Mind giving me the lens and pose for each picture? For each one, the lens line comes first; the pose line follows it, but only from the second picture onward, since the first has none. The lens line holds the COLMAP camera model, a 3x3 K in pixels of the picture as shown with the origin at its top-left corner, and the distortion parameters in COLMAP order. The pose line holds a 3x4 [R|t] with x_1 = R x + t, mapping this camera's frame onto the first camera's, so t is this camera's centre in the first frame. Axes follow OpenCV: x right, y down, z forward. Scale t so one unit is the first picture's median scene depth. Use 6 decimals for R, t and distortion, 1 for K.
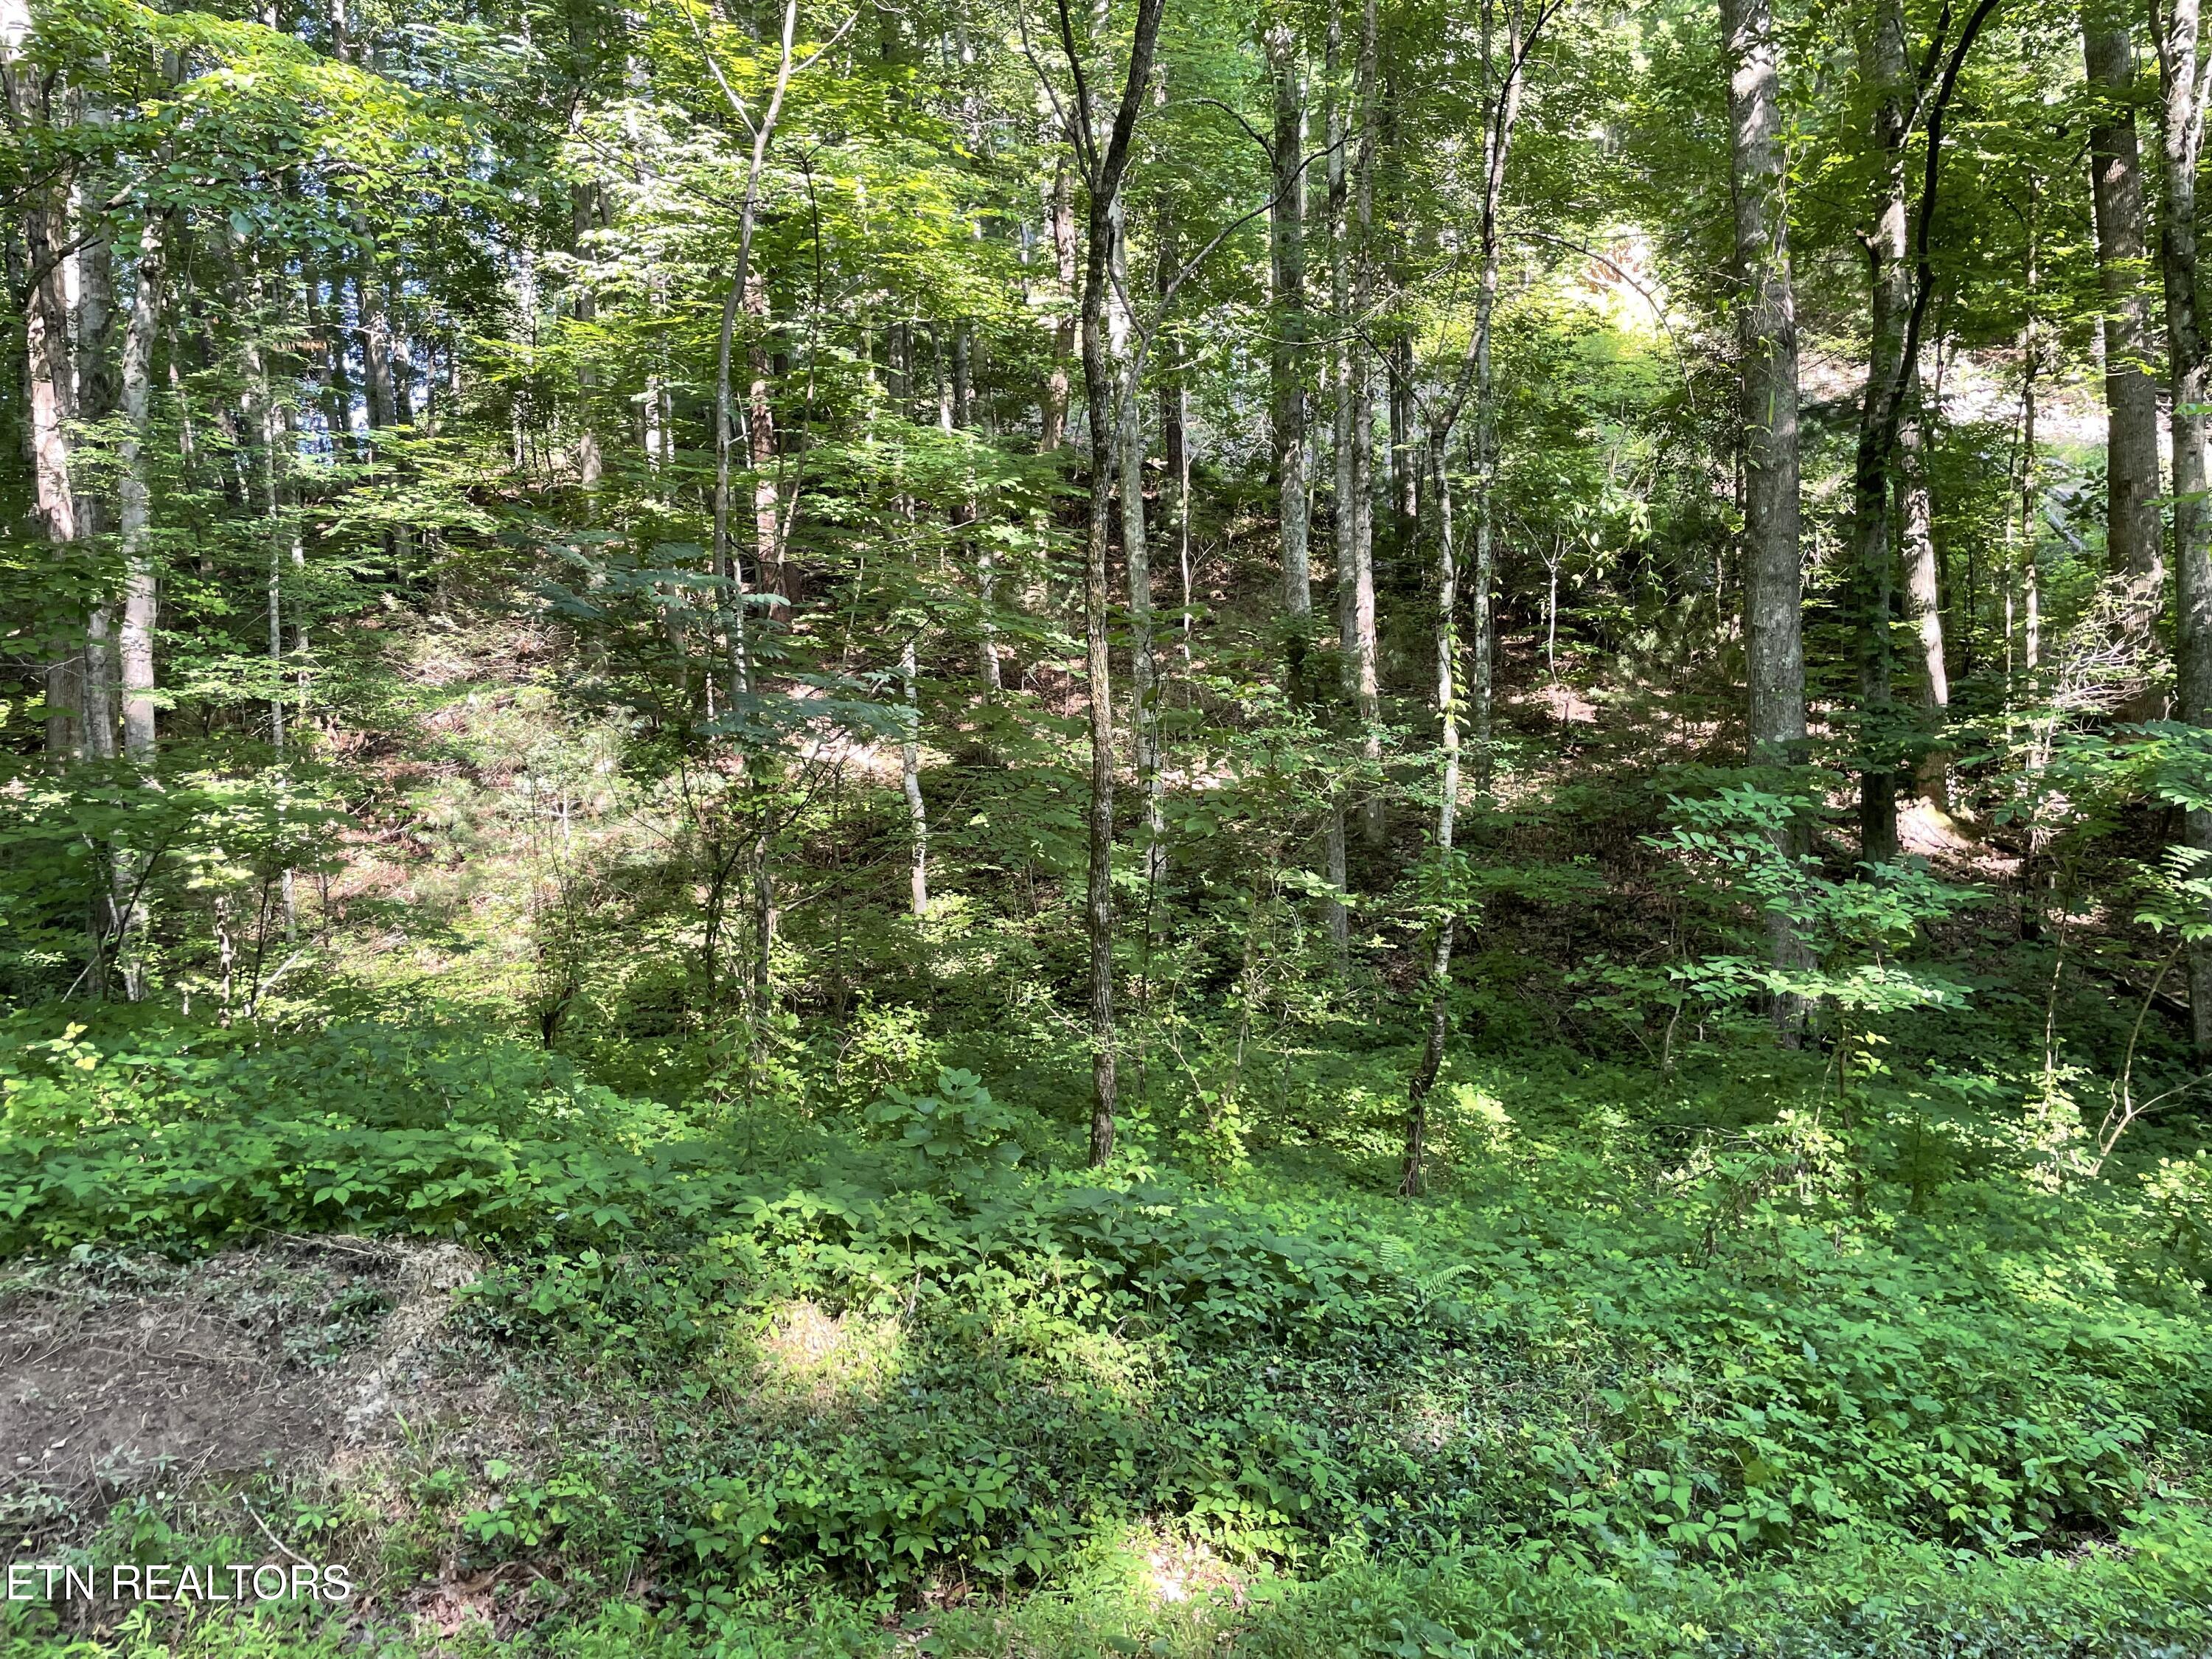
lens RADIAL K [[1701.8, 0, 1100.5], [0, 1701.8, 830.8], [0, 0, 1]] dist [0.092758, -0.129500]
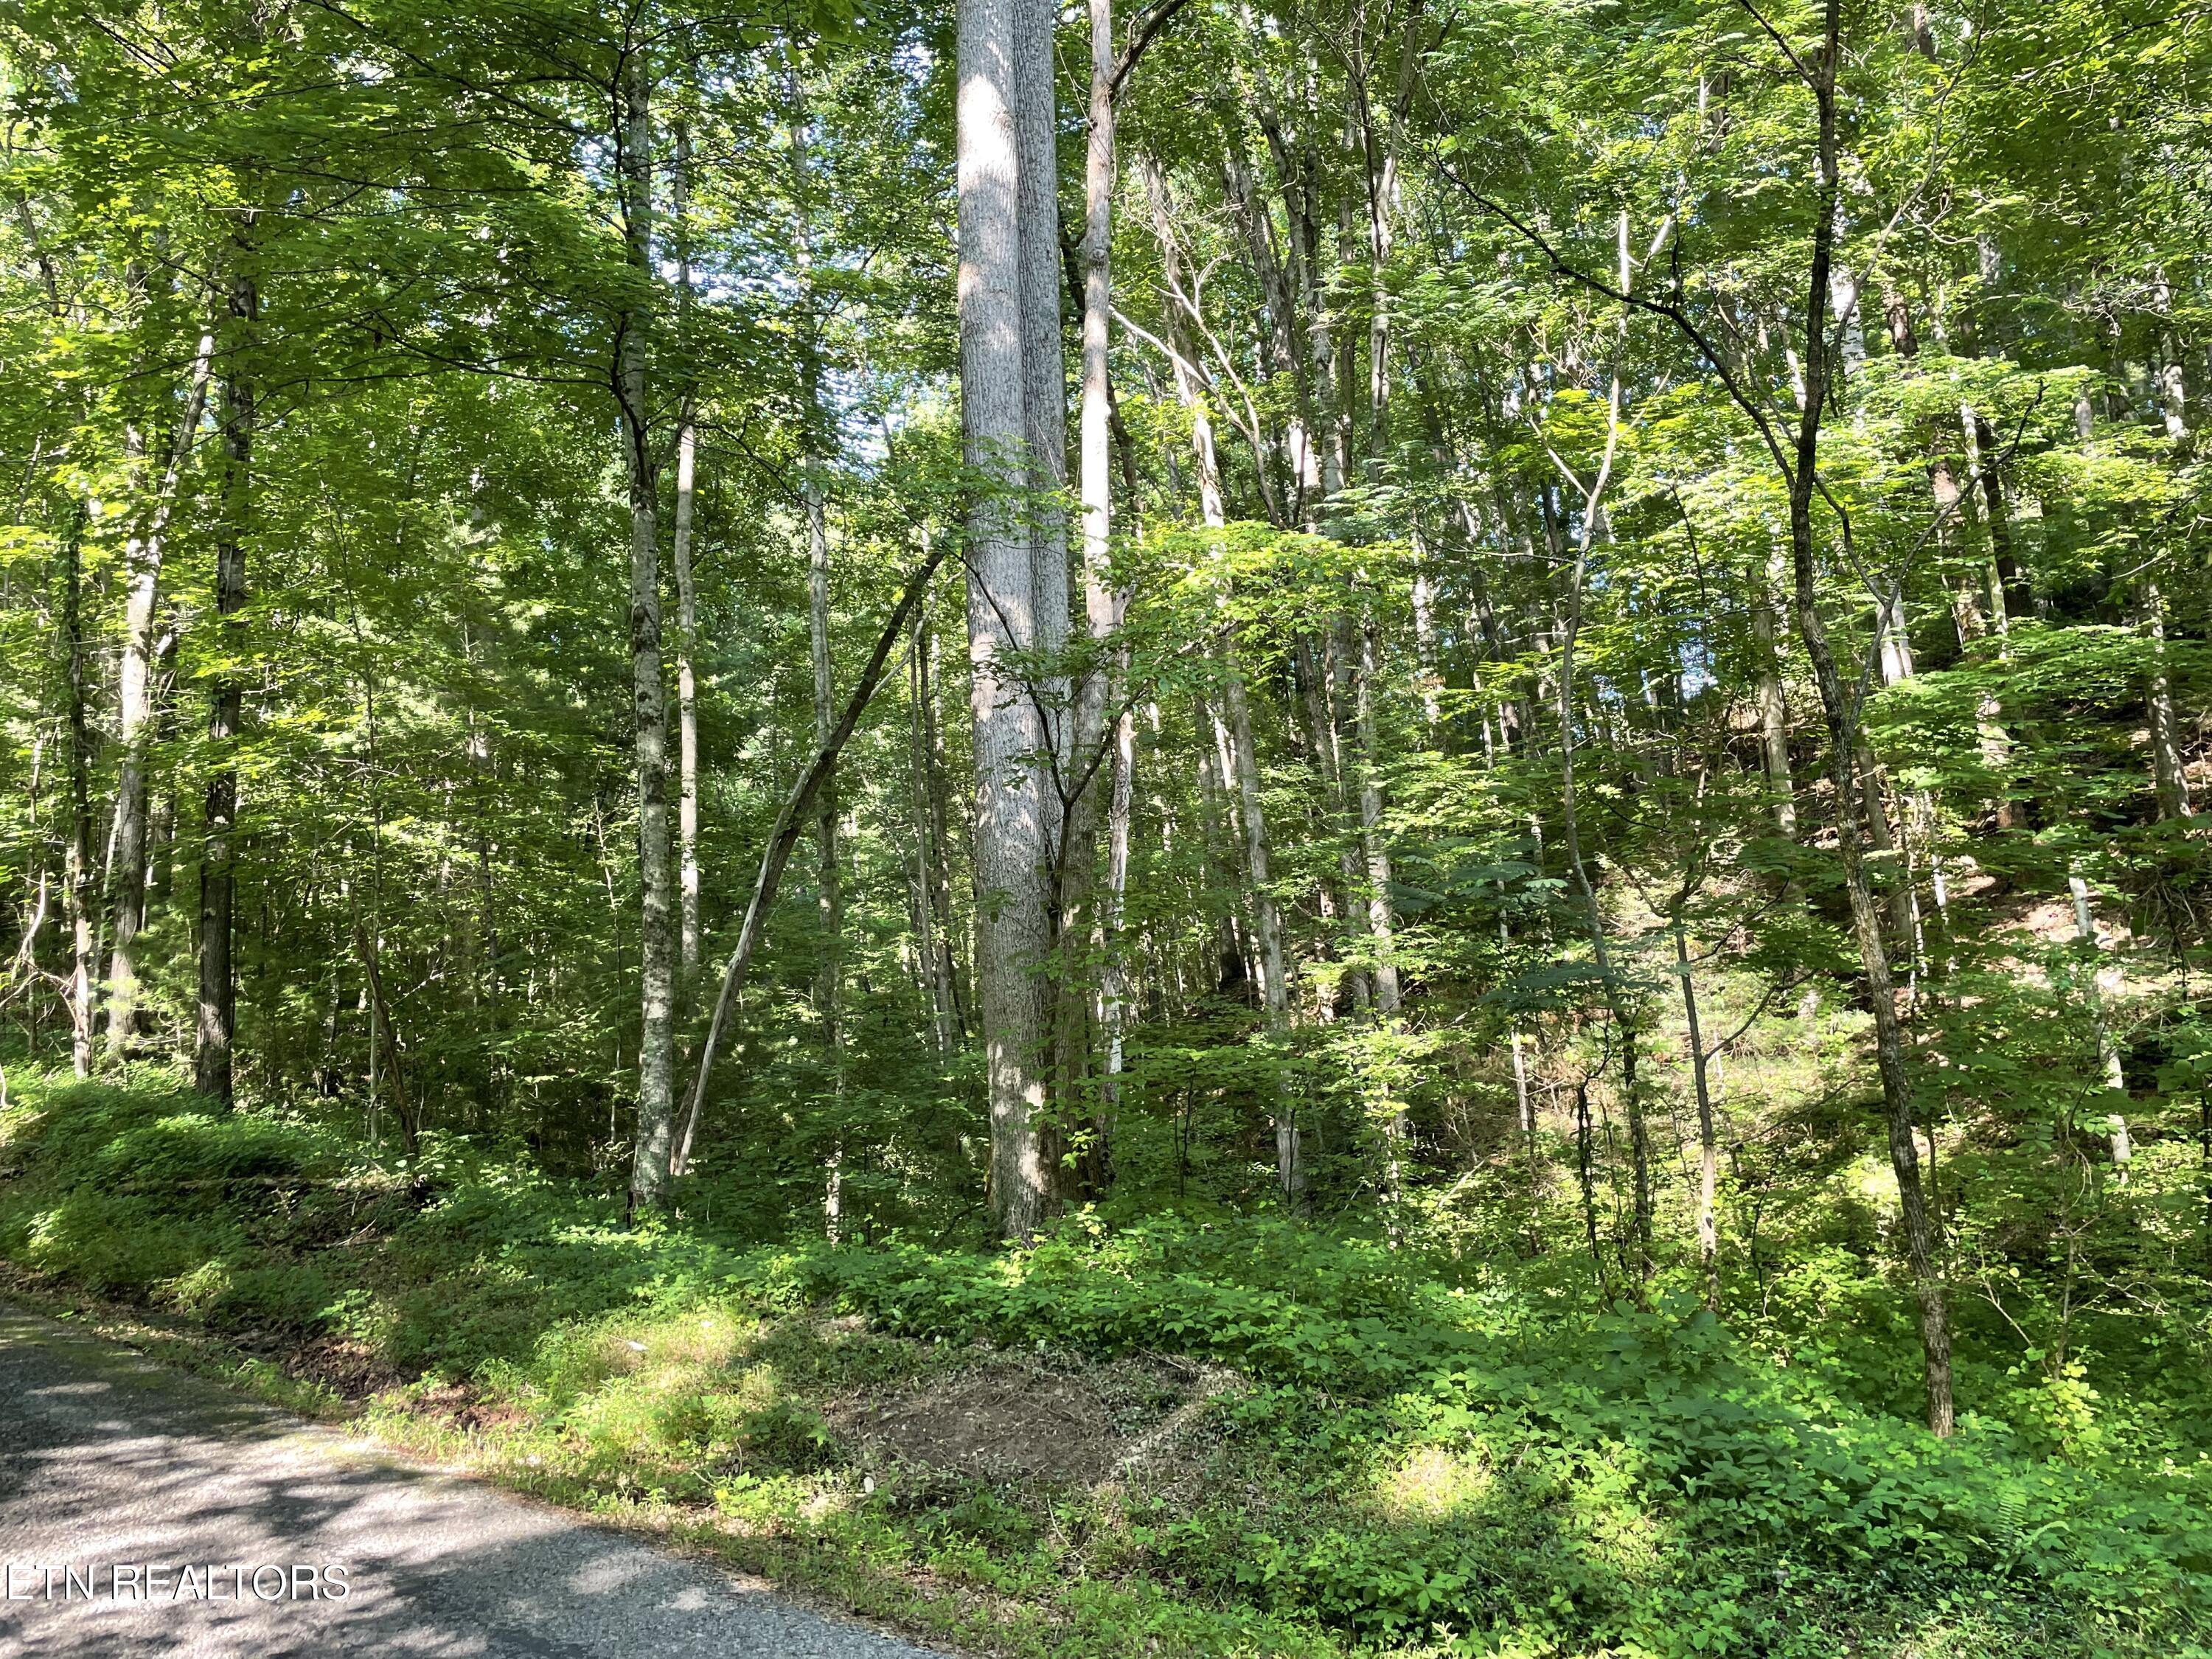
lens RADIAL K [[1701.8, 0, 1093.3], [0, 1701.8, 803.3], [0, 0, 1]] dist [0.092758, -0.129500]
pose [[0.723563, -0.109606, -0.681501, 0.576929], [0.006157, 0.988298, -0.152411, -0.012376], [0.690231, 0.106083, 0.715770, -0.166716]]
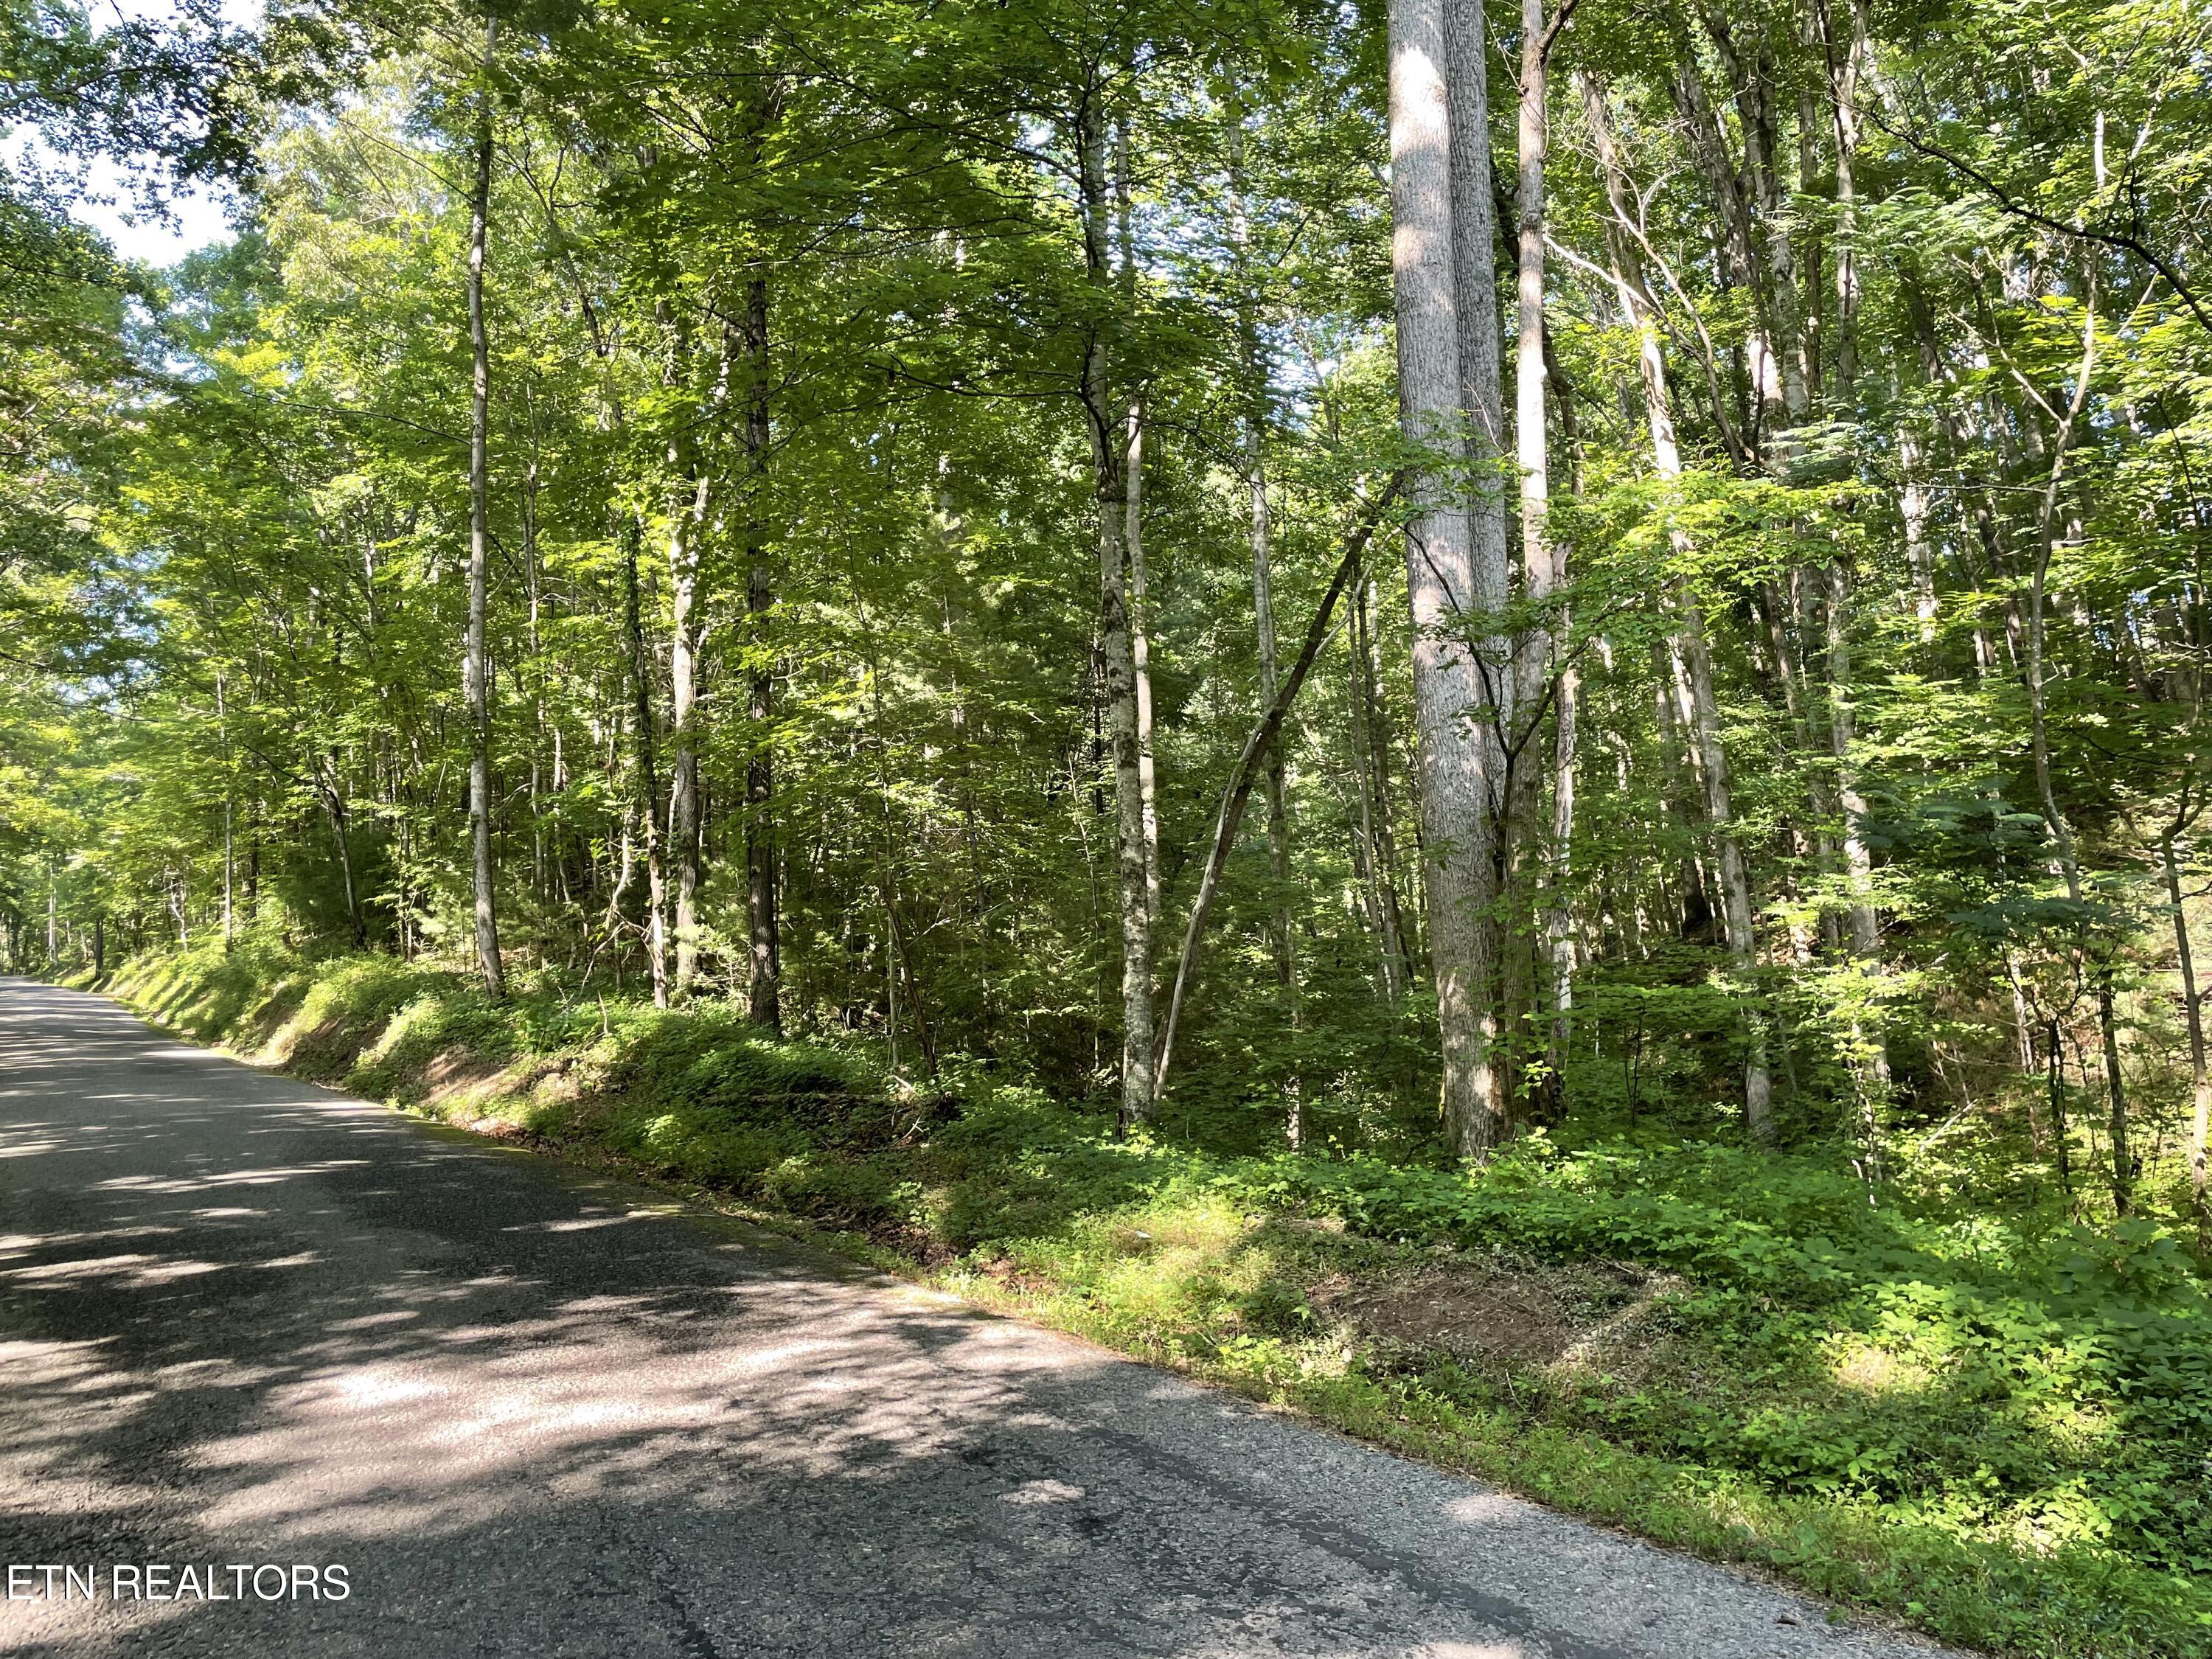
lens RADIAL K [[1701.8, 0, 1091.8], [0, 1701.8, 838.7], [0, 0, 1]] dist [0.092758, -0.129500]
pose [[0.522093, -0.087032, -0.848436, 0.721950], [0.002268, 0.994918, -0.100662, -0.002256], [0.852885, 0.050631, 0.519638, -0.305058]]
